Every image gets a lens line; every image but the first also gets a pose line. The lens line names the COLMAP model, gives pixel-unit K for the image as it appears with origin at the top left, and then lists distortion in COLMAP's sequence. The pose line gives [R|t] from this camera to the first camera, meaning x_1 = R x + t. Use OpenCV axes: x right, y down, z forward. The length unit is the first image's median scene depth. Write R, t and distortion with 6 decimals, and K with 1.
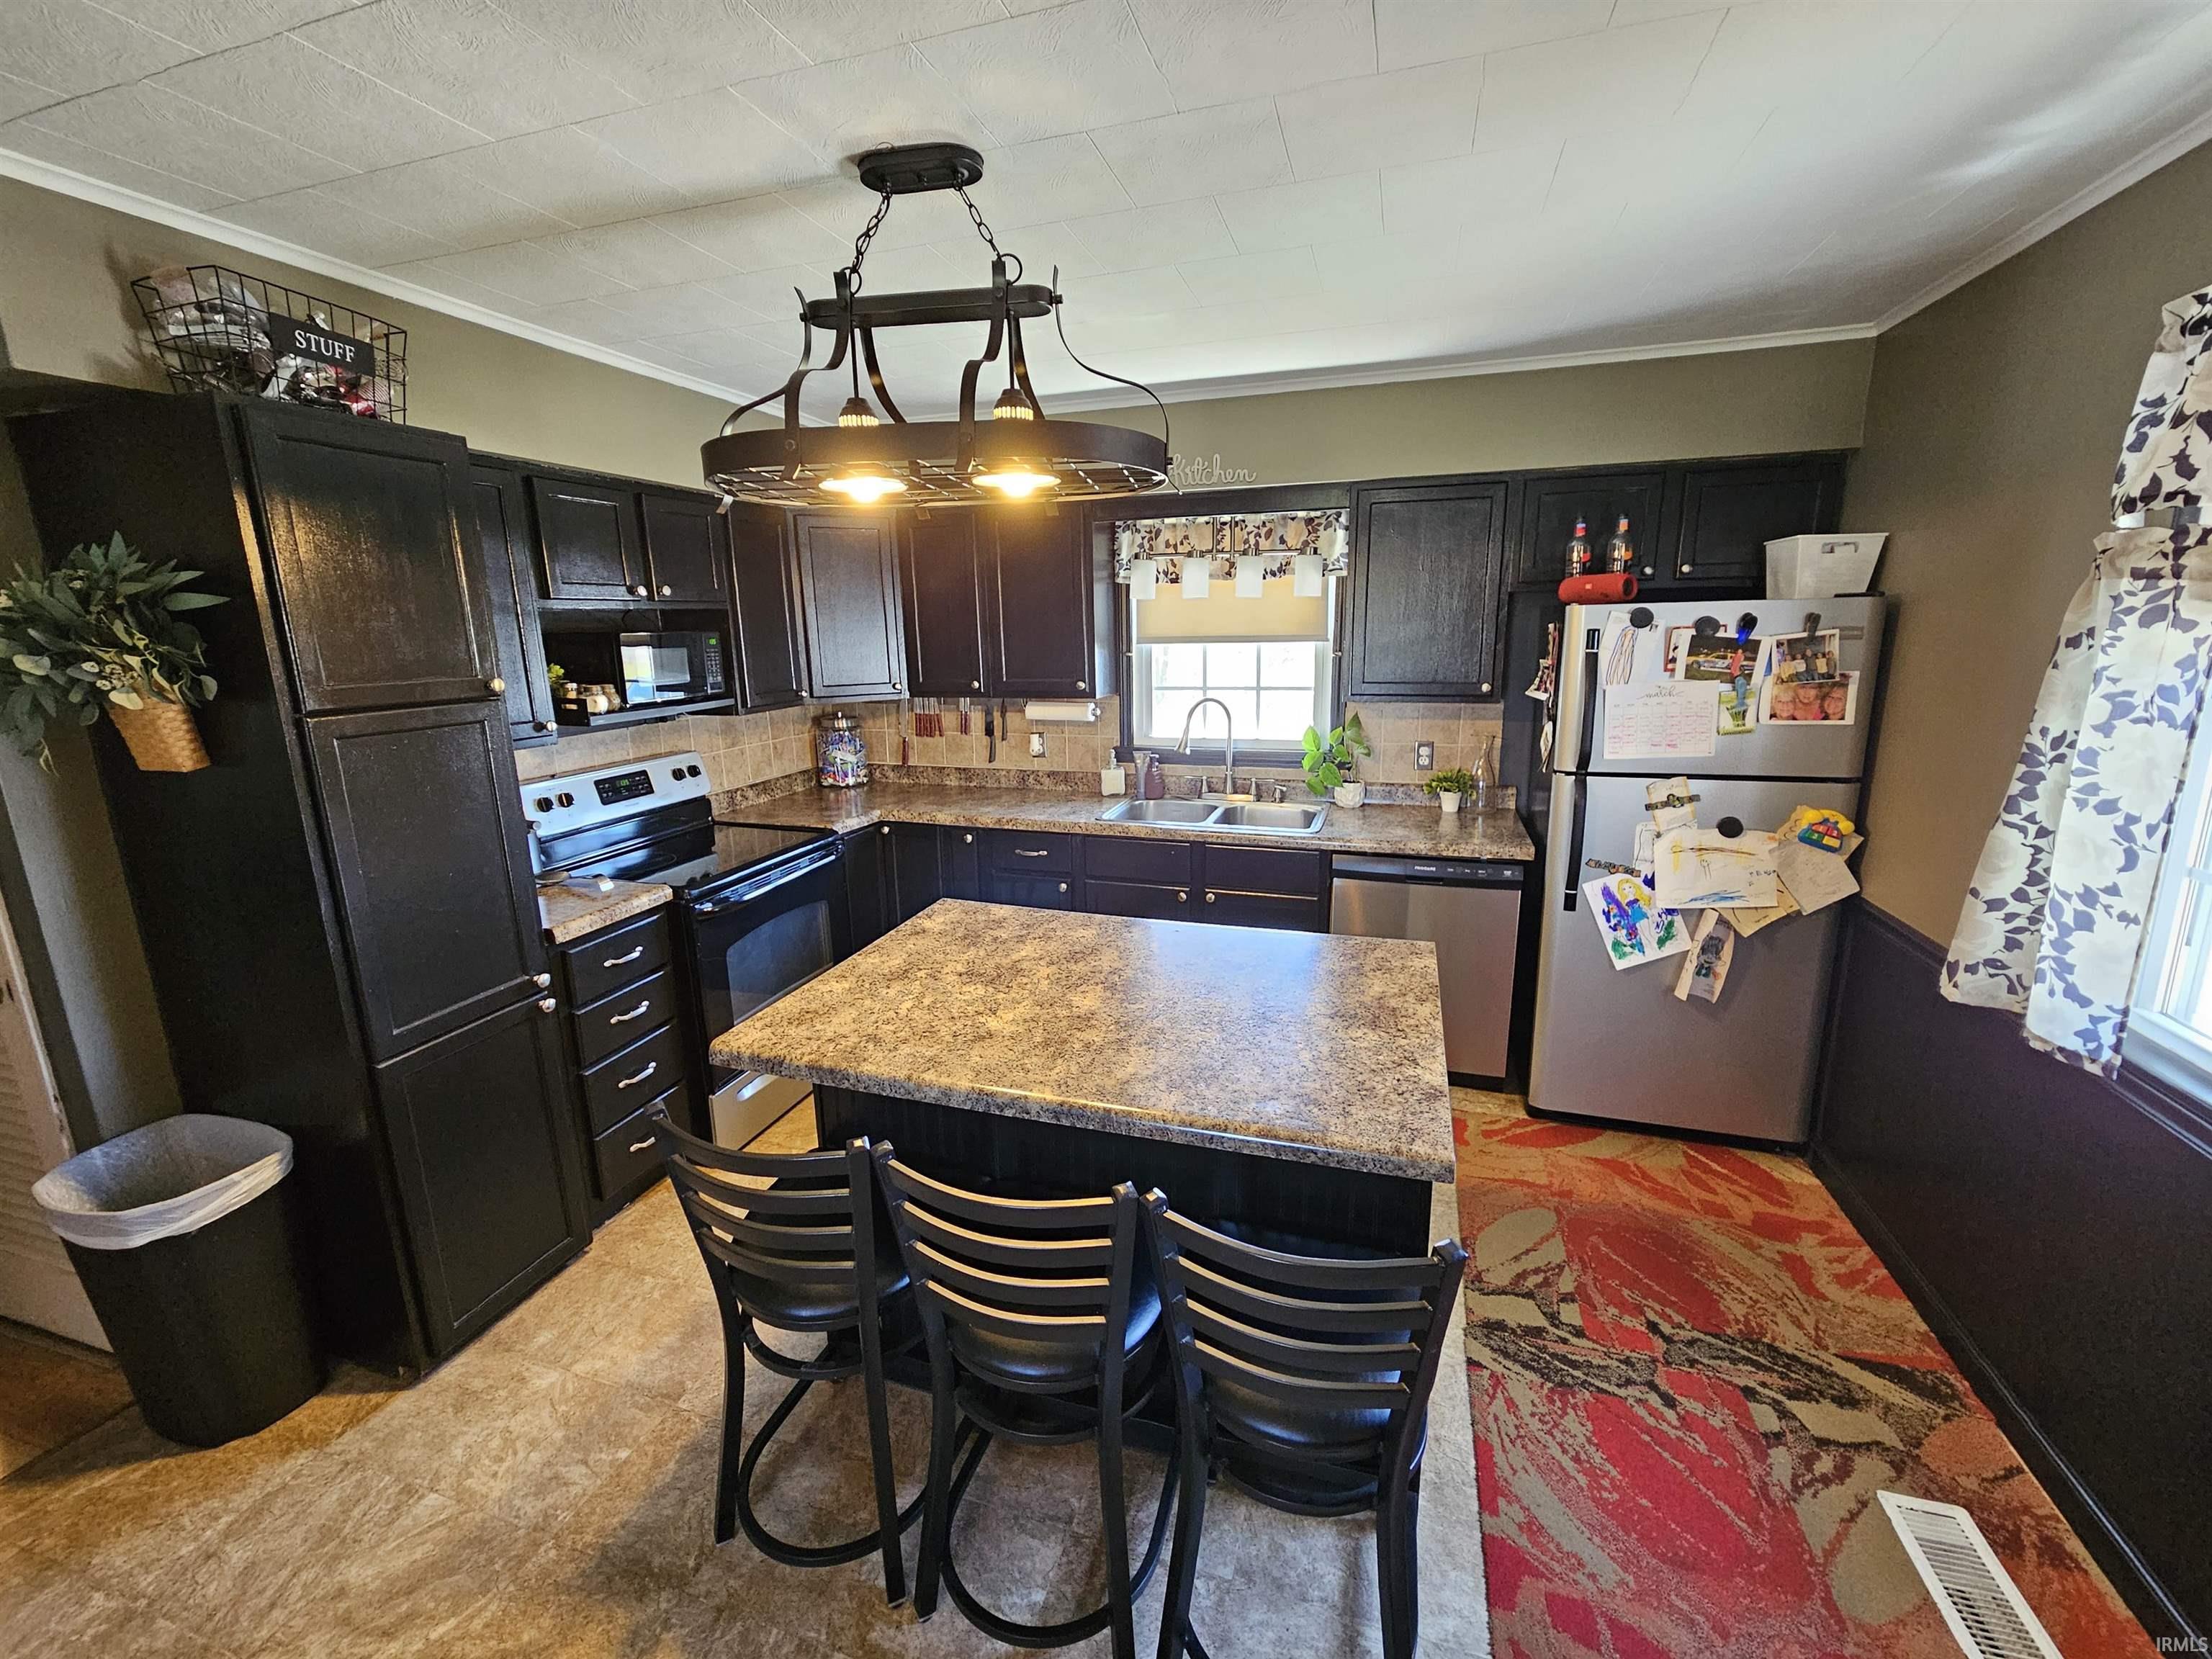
lens RADIAL K [[914.2, 0, 1119.1], [0, 914.2, 819.9], [0, 0, 1]] dist [0.000143, -0.000092]
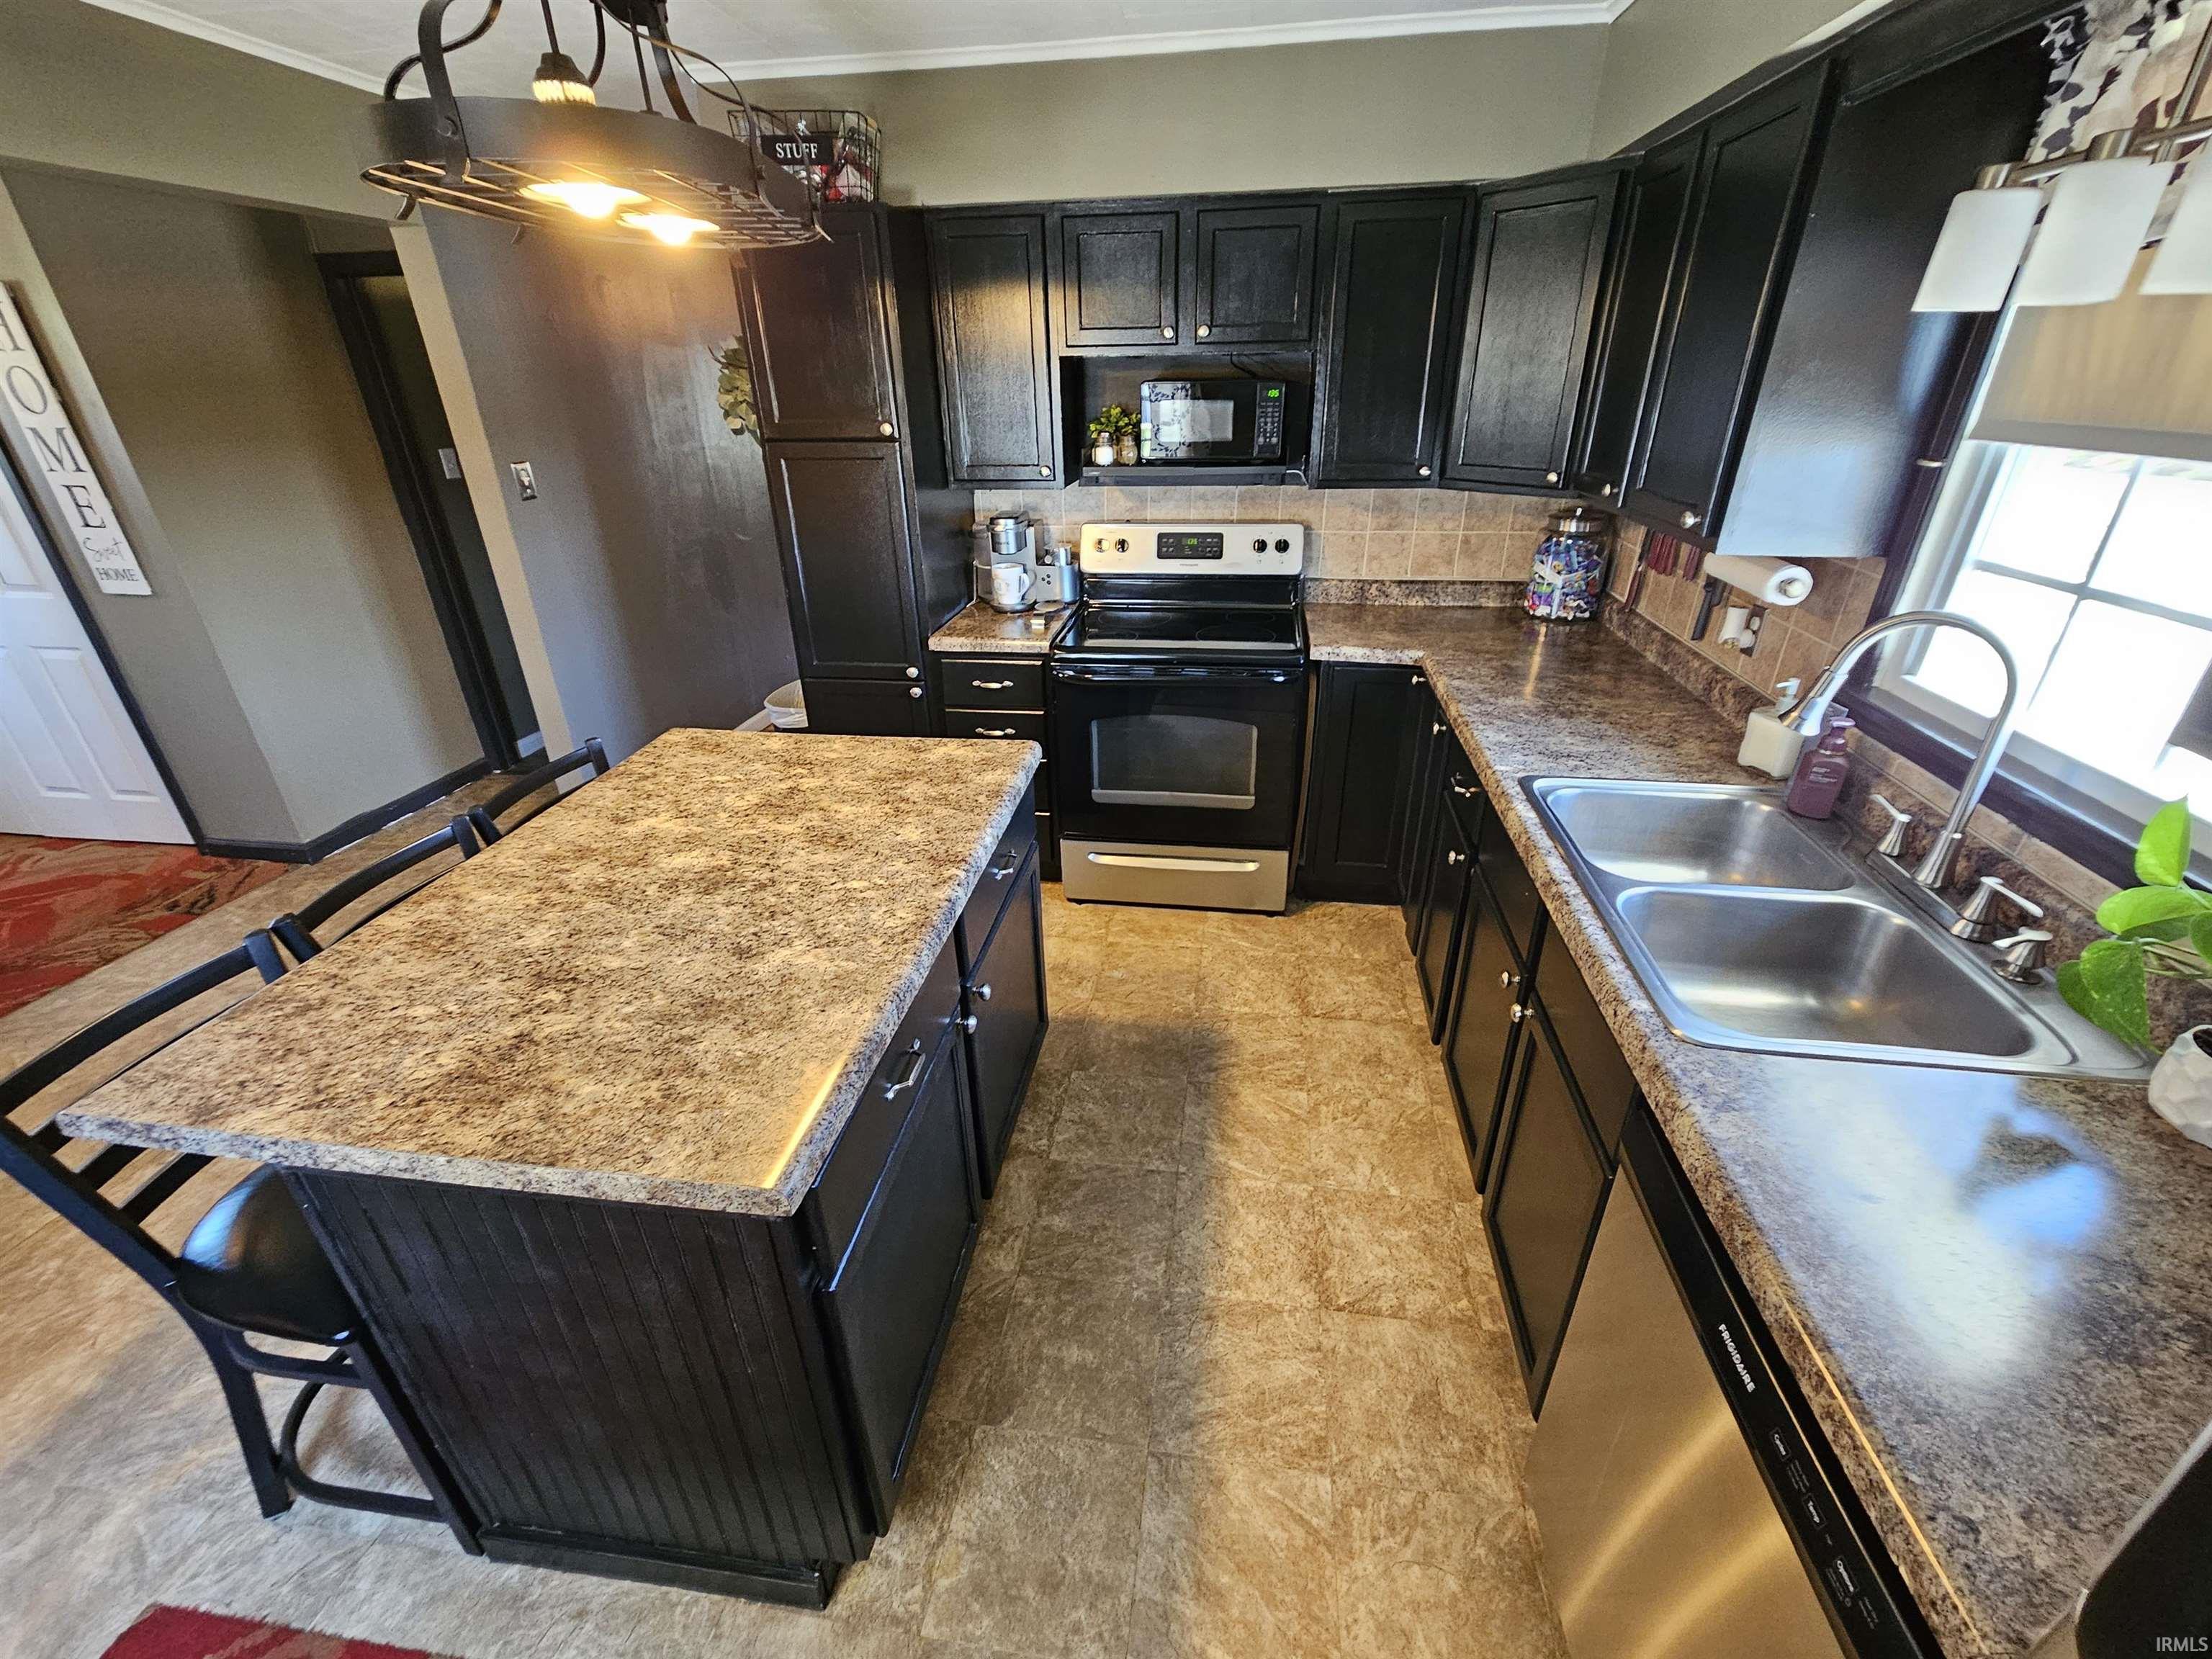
lens RADIAL K [[914.2, 0, 1119.1], [0, 914.2, 819.9], [0, 0, 1]] dist [0.000143, -0.000092]
pose [[0.152701, 0.447156, -0.881325, 0.513133], [-0.199091, 0.887419, 0.415752, -0.185714], [0.968011, 0.111979, 0.224534, 0.787735]]
